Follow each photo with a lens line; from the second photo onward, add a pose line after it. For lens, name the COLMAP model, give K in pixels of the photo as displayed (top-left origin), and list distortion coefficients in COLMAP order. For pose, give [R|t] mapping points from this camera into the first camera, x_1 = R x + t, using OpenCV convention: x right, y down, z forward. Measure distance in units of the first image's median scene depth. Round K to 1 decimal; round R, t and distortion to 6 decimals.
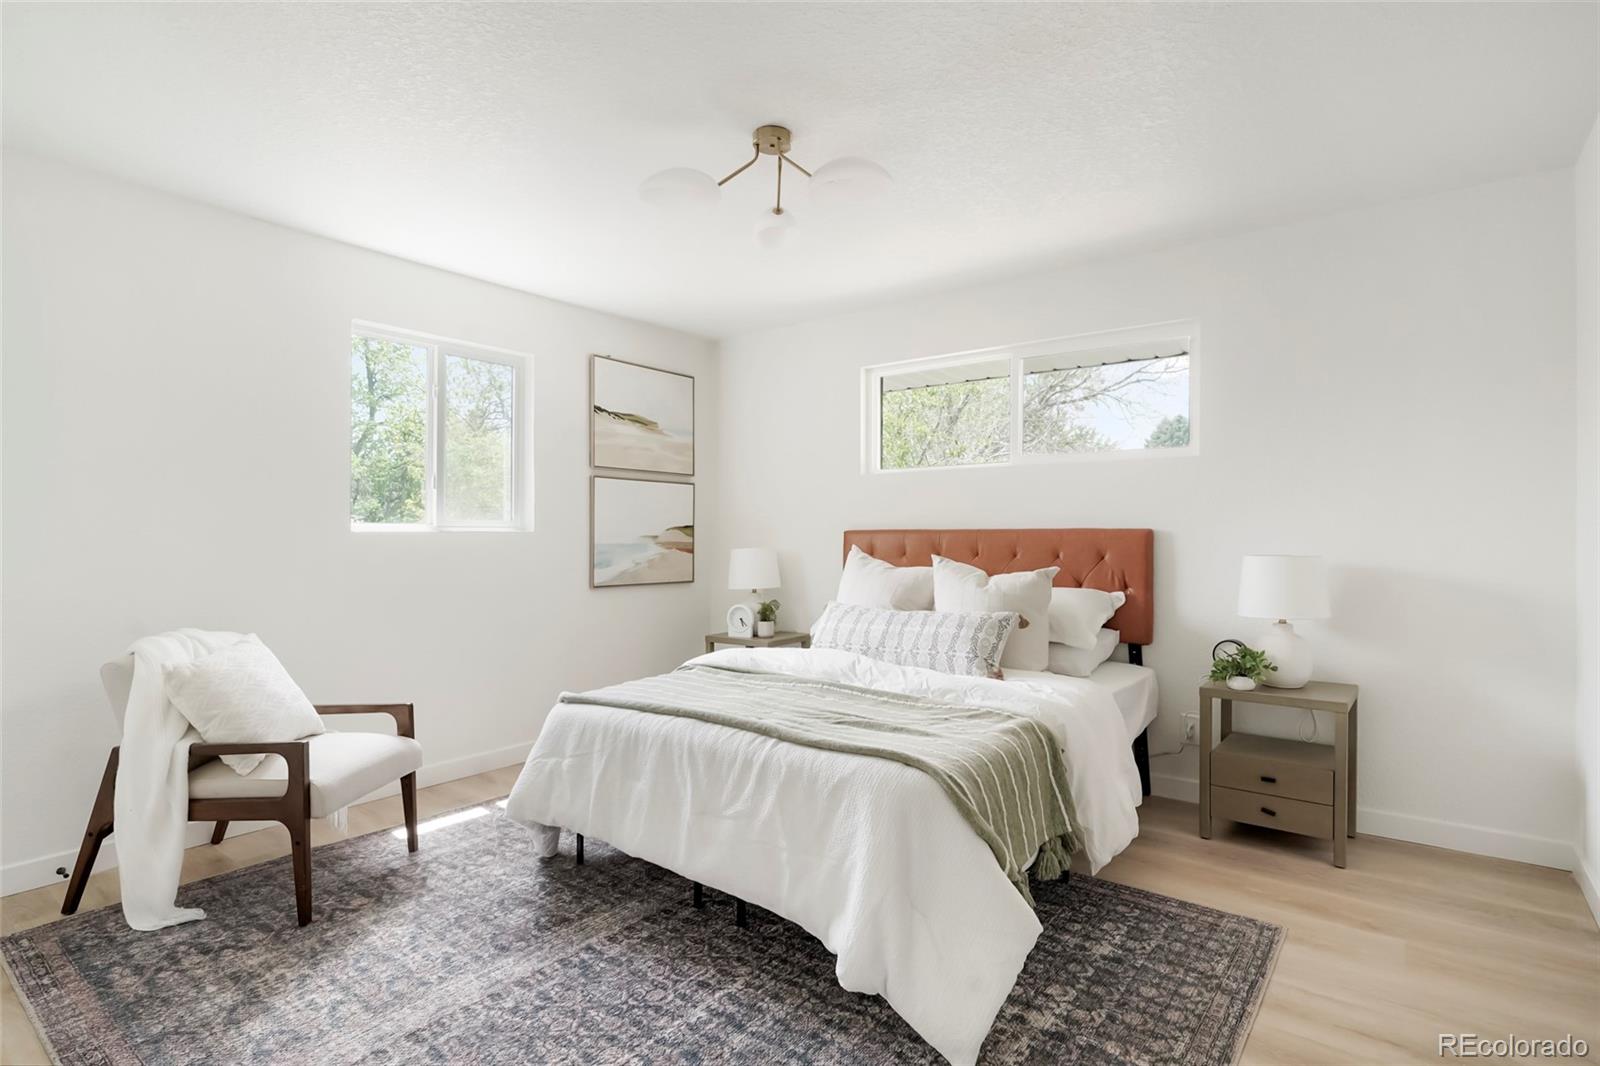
lens RADIAL K [[799.6, 0, 798.1], [0, 799.6, 537.5], [0, 0, 1]] dist [0.004508, 0.004042]
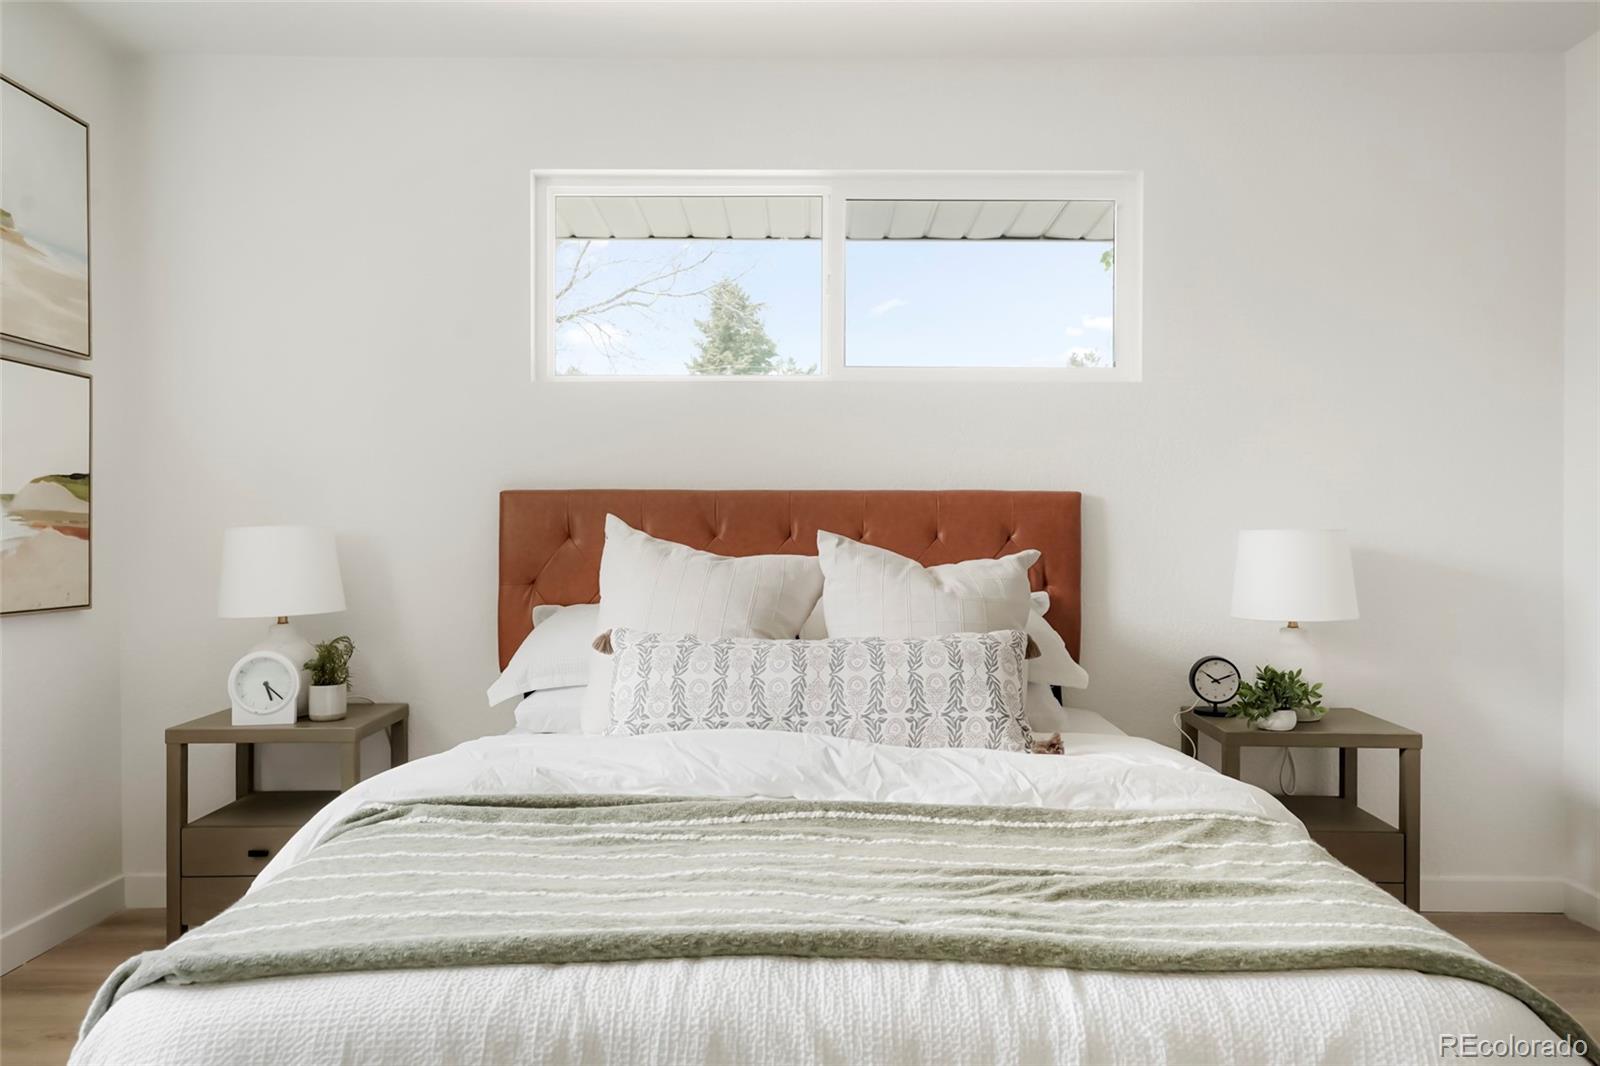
lens RADIAL K [[1167.9, 0, 798.0], [0, 1167.9, 532.8], [0, 0, 1]] dist [0.039927, -0.005439]
pose [[0.796009, 0.002371, 0.605280, -0.317039], [-0.001974, 0.999997, -0.001321, 0.024296], [-0.605282, -0.000144, 0.796011, 0.405191]]
